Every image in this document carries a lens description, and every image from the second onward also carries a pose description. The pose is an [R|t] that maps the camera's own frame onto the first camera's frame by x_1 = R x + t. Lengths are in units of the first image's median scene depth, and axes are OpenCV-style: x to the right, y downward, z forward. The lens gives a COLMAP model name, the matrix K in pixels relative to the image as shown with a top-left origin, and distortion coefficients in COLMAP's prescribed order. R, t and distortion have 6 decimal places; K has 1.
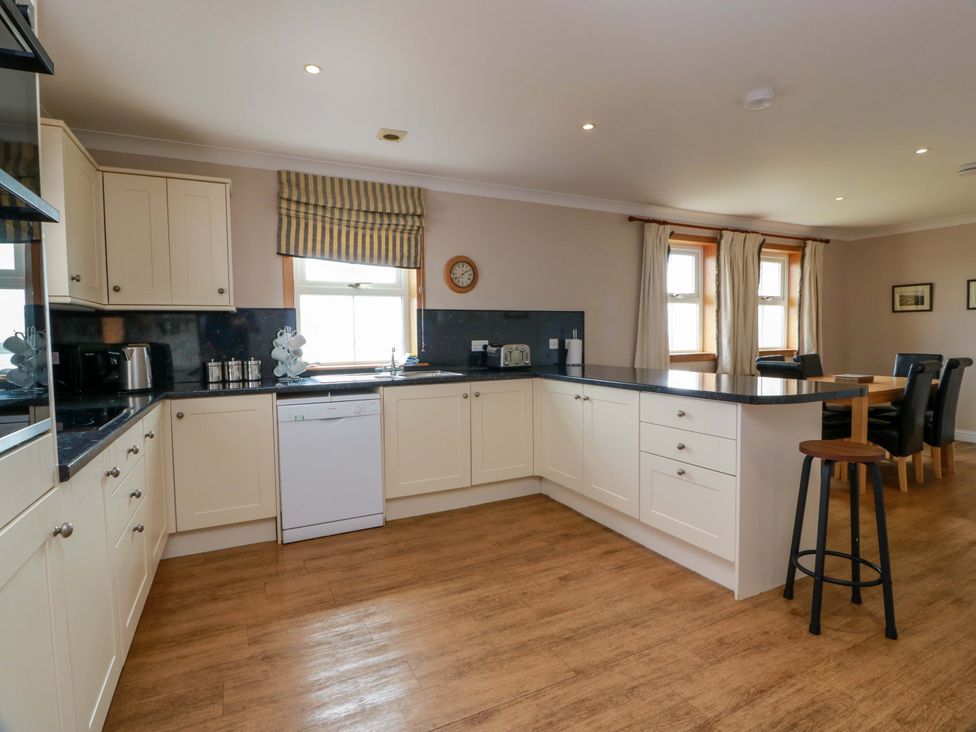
lens RADIAL K [[501.1, 0, 488.9], [0, 501.1, 361.0], [0, 0, 1]] dist [0.001920, -0.011893]
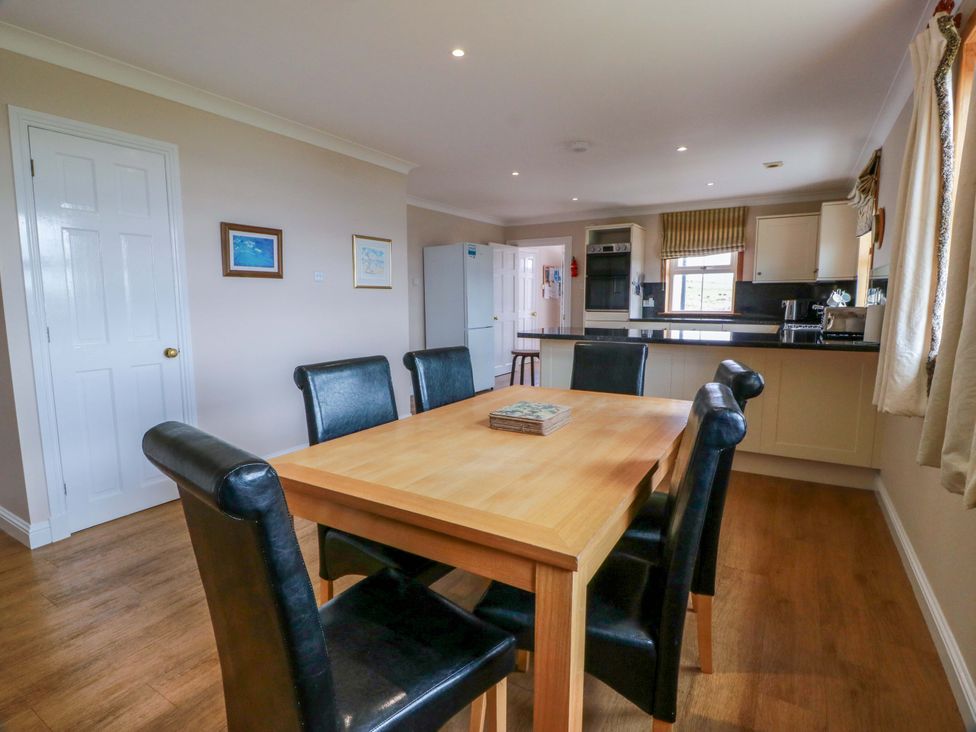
lens RADIAL K [[508.5, 0, 490.7], [0, 508.5, 360.2], [0, 0, 1]] dist [-0.000906, -0.012037]
pose [[-0.841046, 0.080014, -0.535014, 1.178168], [-0.014360, 0.985350, 0.169938, -0.093425], [0.540773, 0.150608, -0.827576, 1.598479]]
